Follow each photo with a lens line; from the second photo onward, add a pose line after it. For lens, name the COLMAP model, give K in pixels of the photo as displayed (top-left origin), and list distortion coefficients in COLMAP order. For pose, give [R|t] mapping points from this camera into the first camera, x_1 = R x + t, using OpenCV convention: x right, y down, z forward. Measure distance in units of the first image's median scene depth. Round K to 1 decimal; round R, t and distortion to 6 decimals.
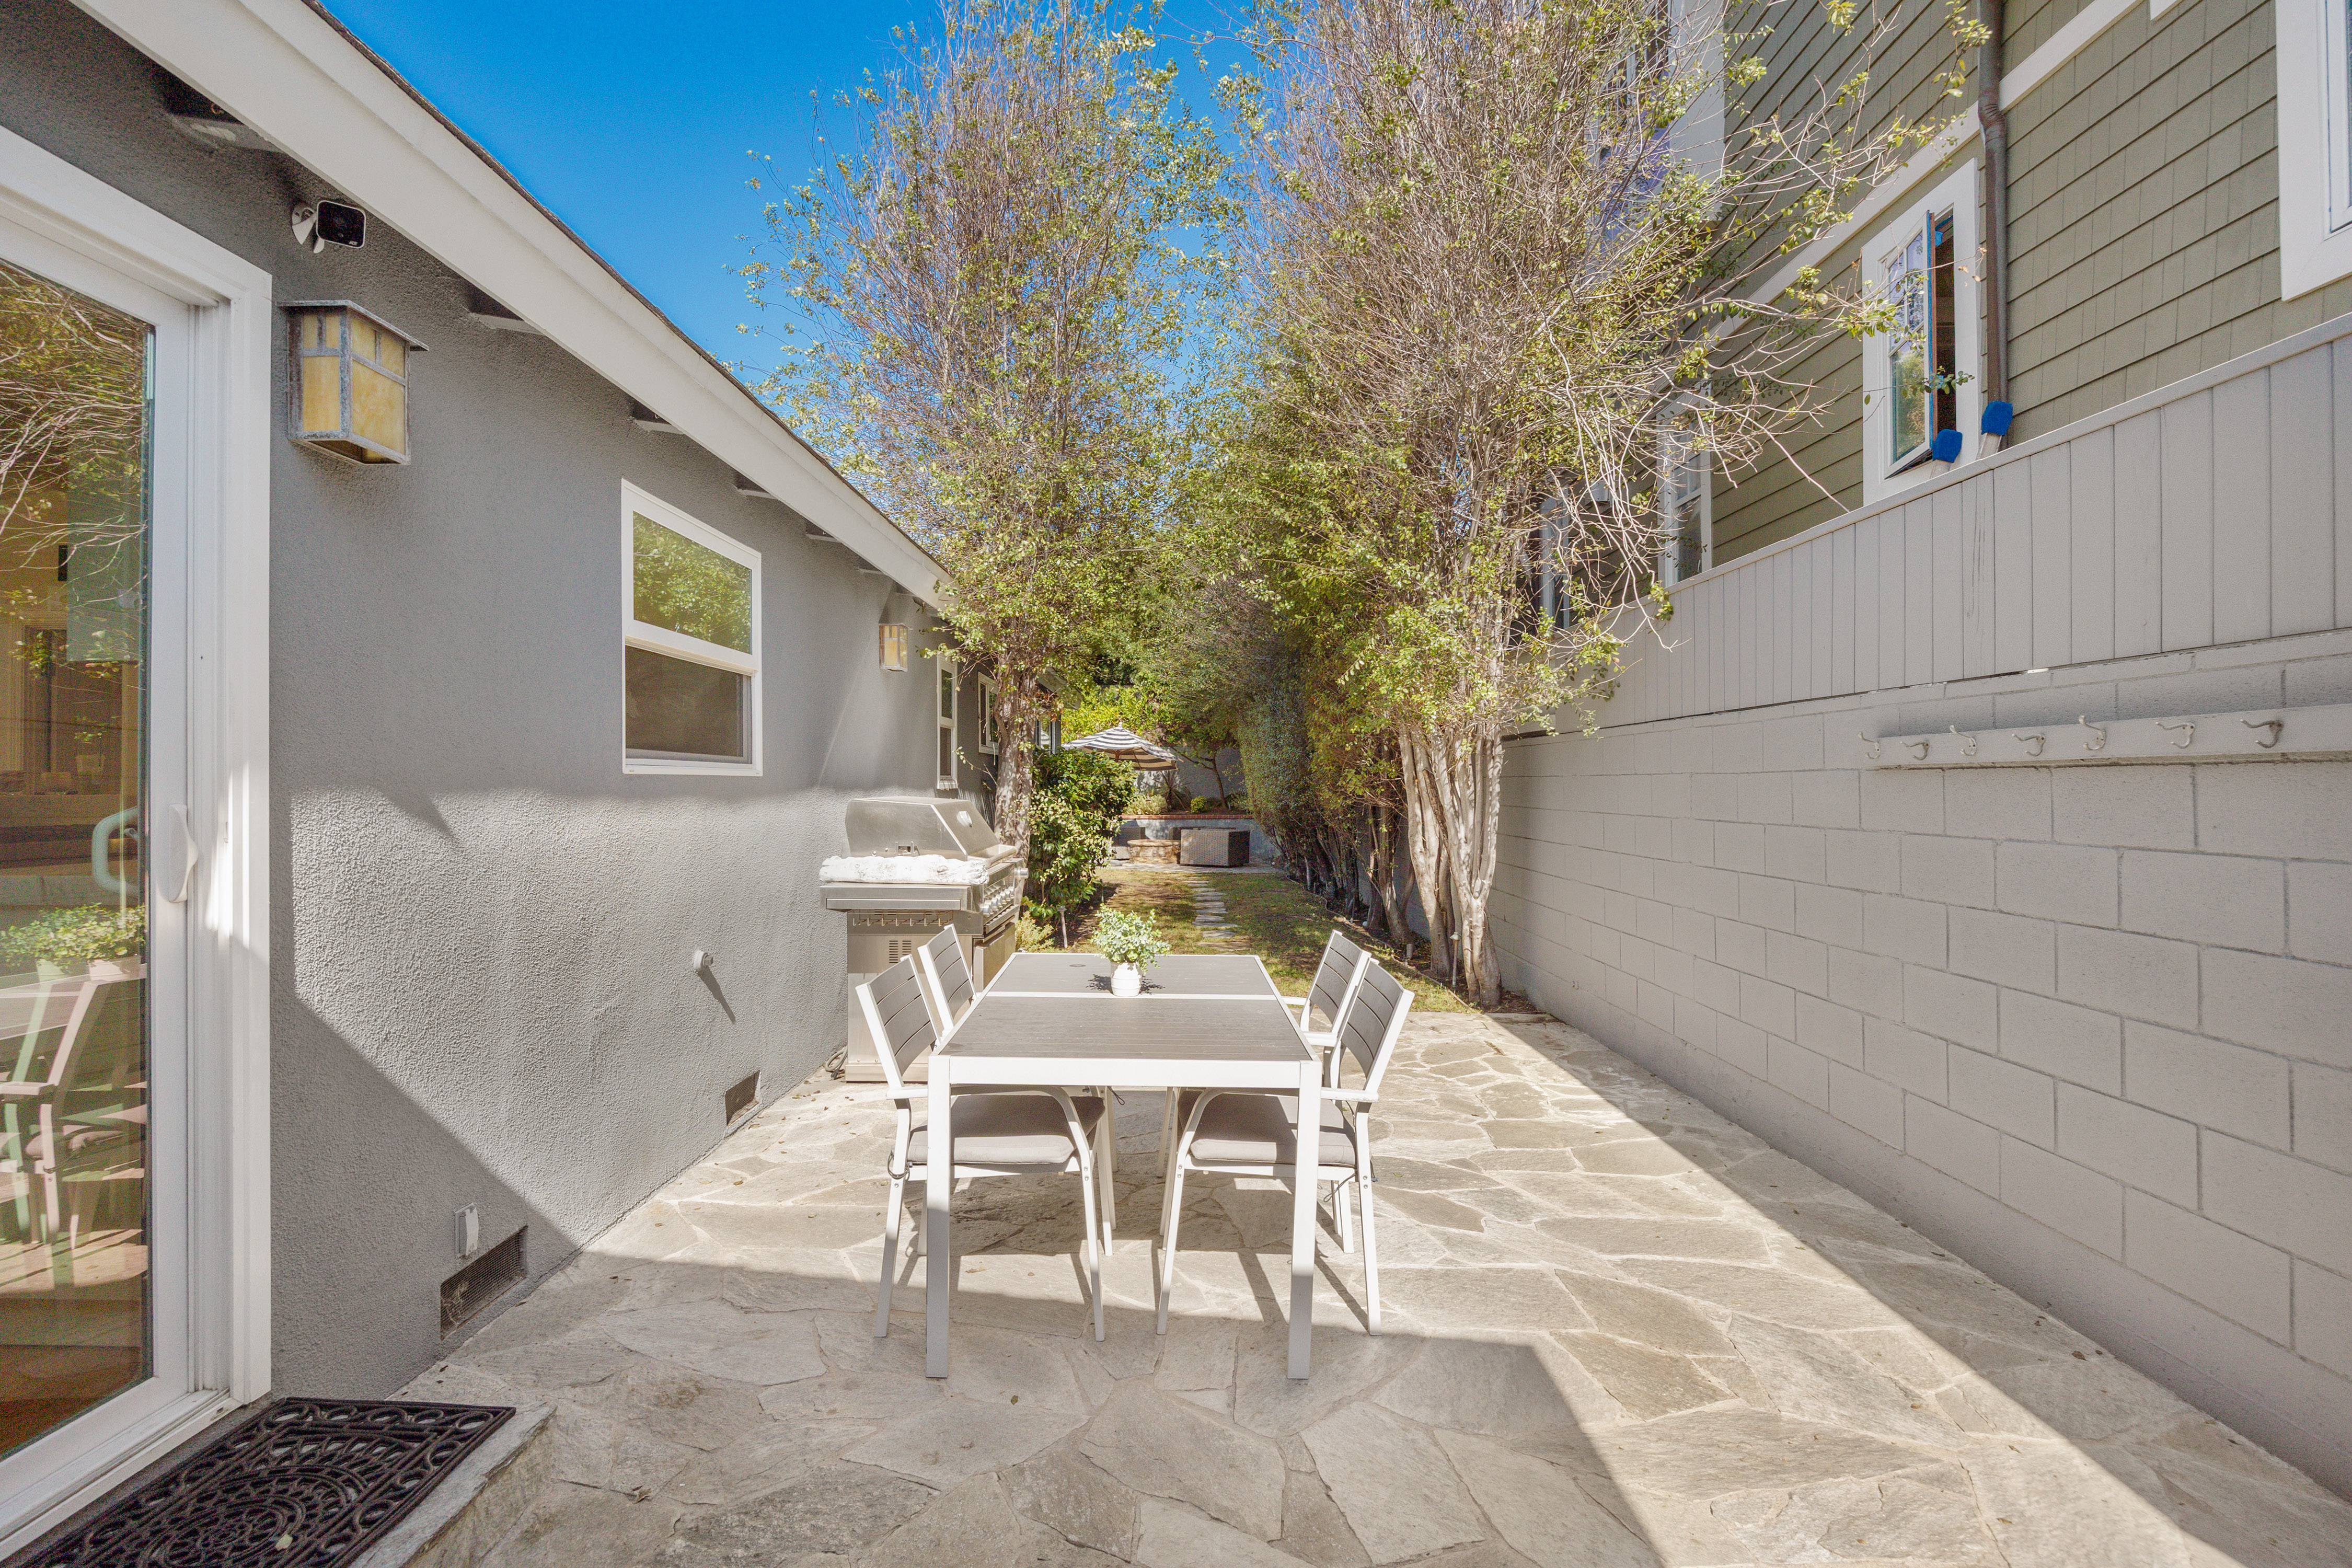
lens RADIAL K [[1085.2, 0, 1174.8], [0, 1085.2, 779.3], [0, 0, 1]] dist [0.019853, 0.000197]
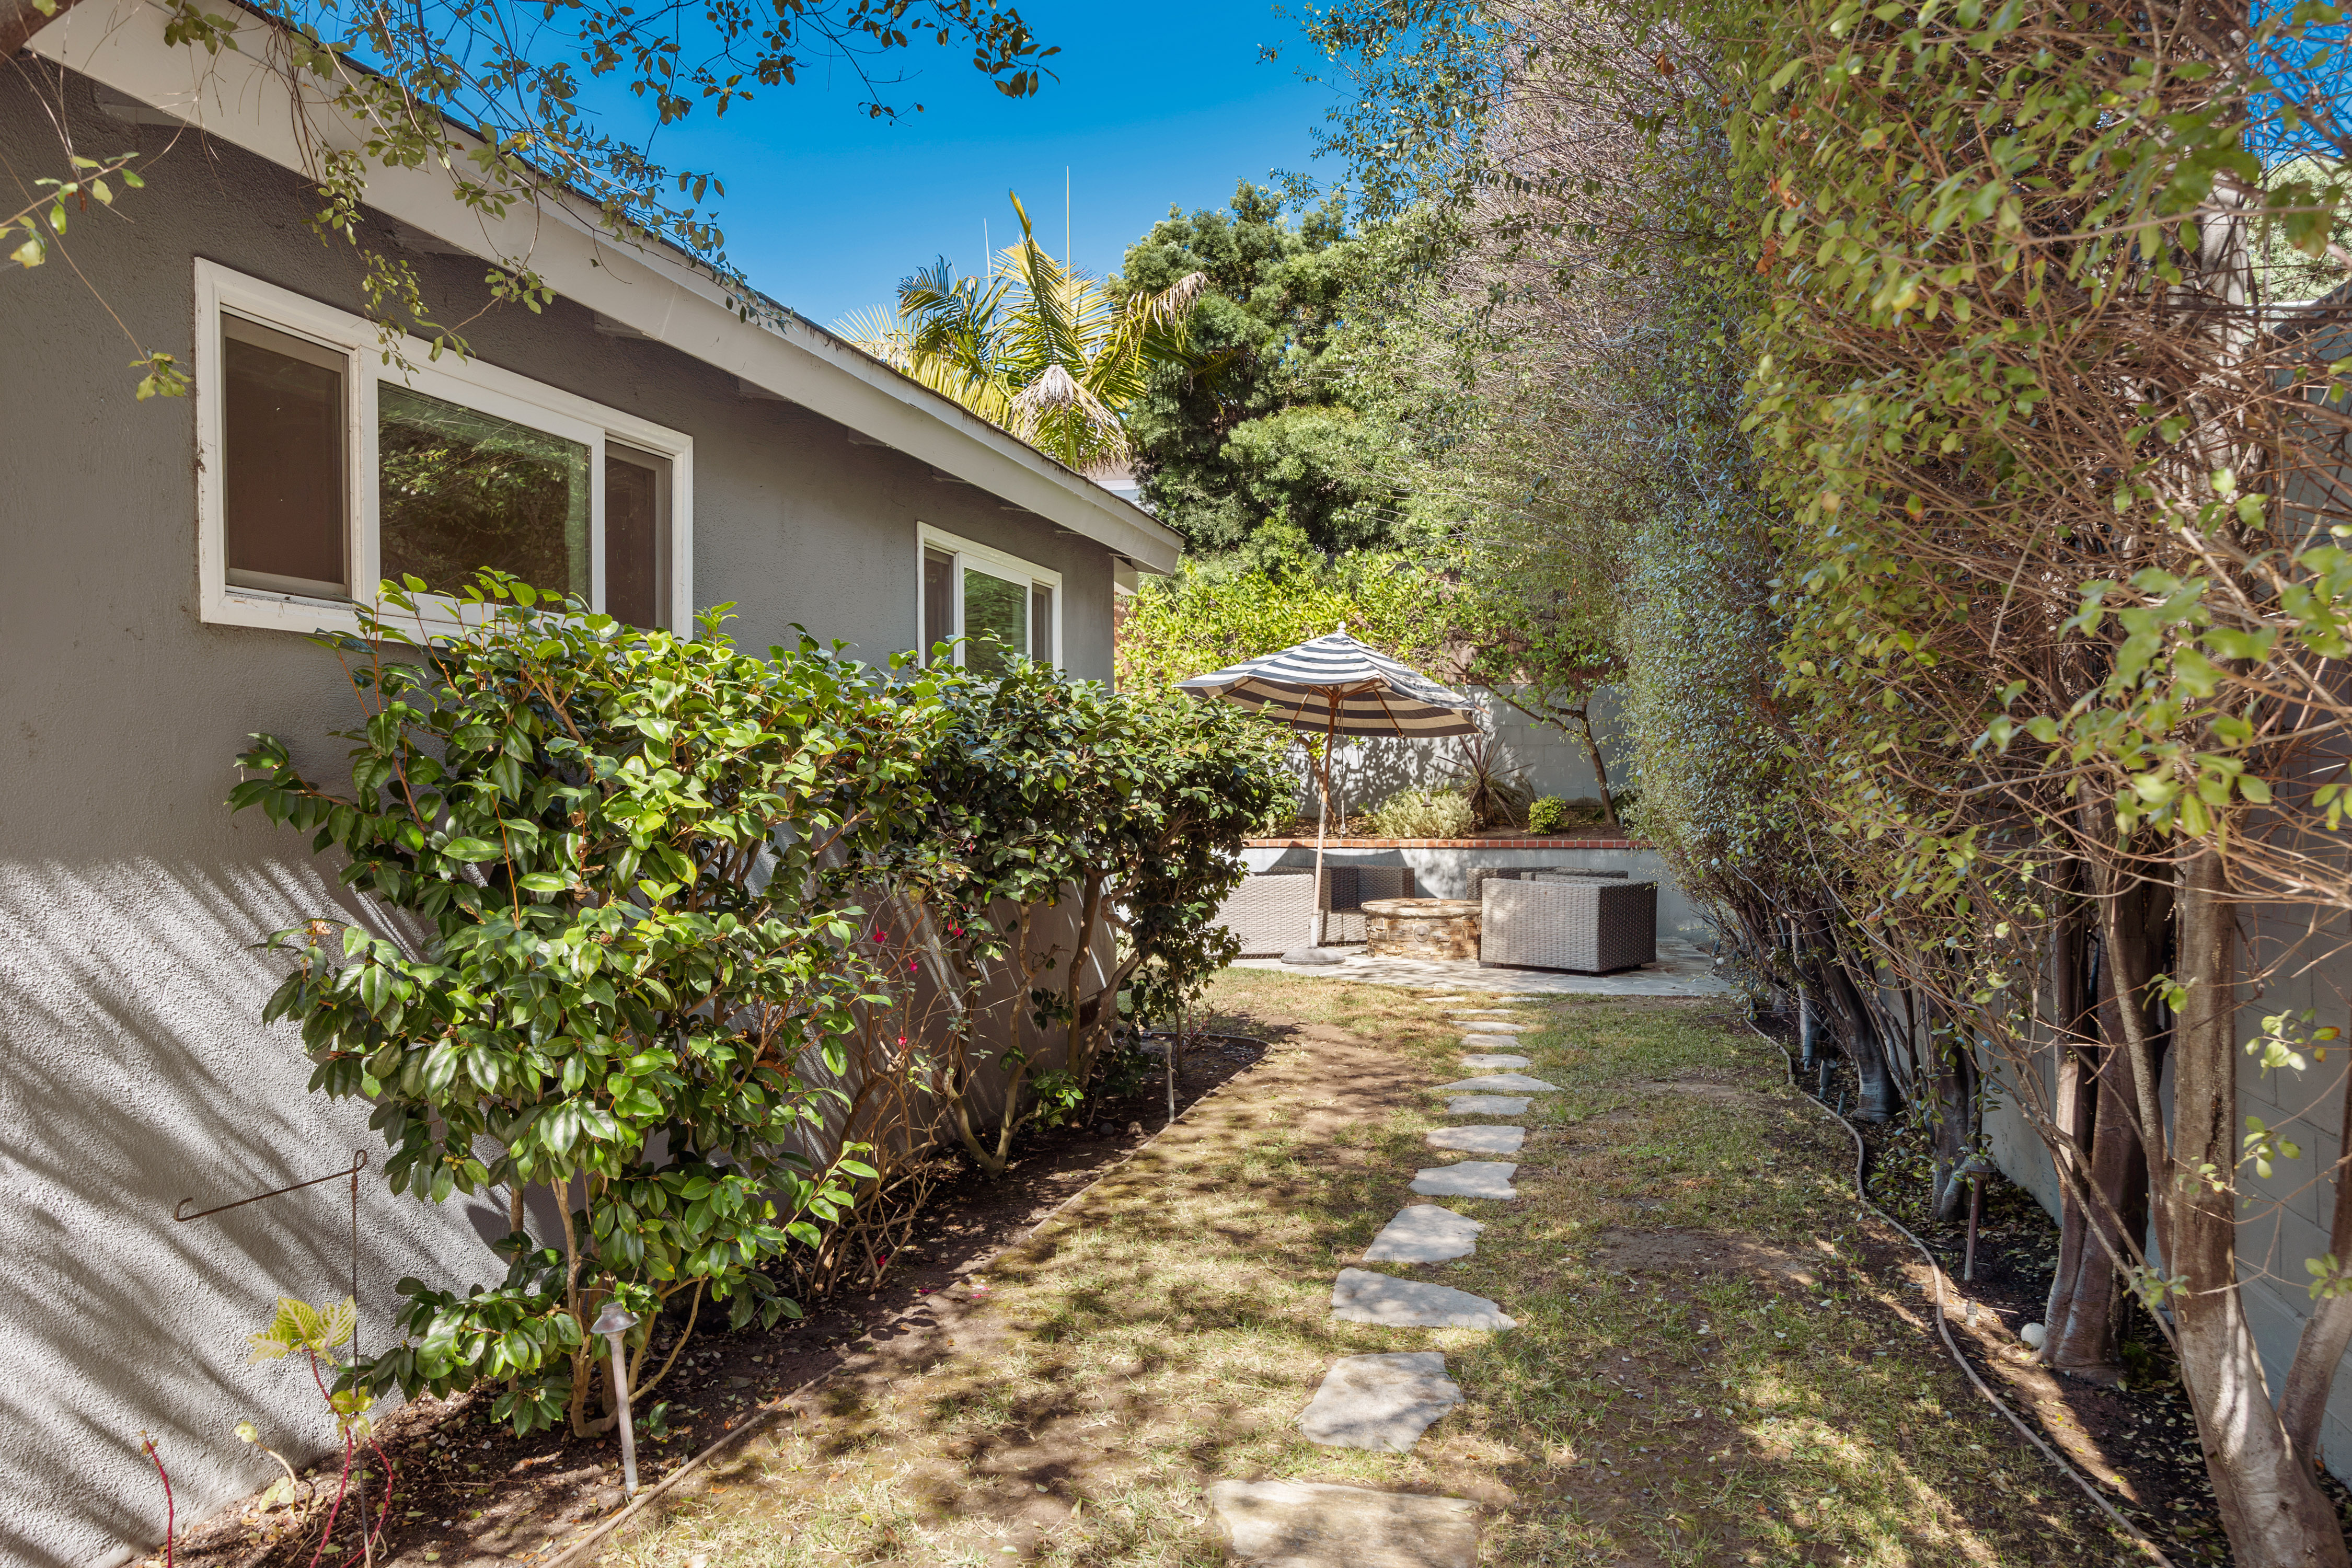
lens RADIAL K [[1806.4, 0, 1172.2], [0, 1806.4, 780.1], [0, 0, 1]] dist [0.006872, 0.000797]
pose [[0.975362, -0.003444, -0.220583, 0.039057], [0.005354, 0.999953, 0.008060, 0.002837], [0.220545, -0.009042, 0.975335, 0.284807]]
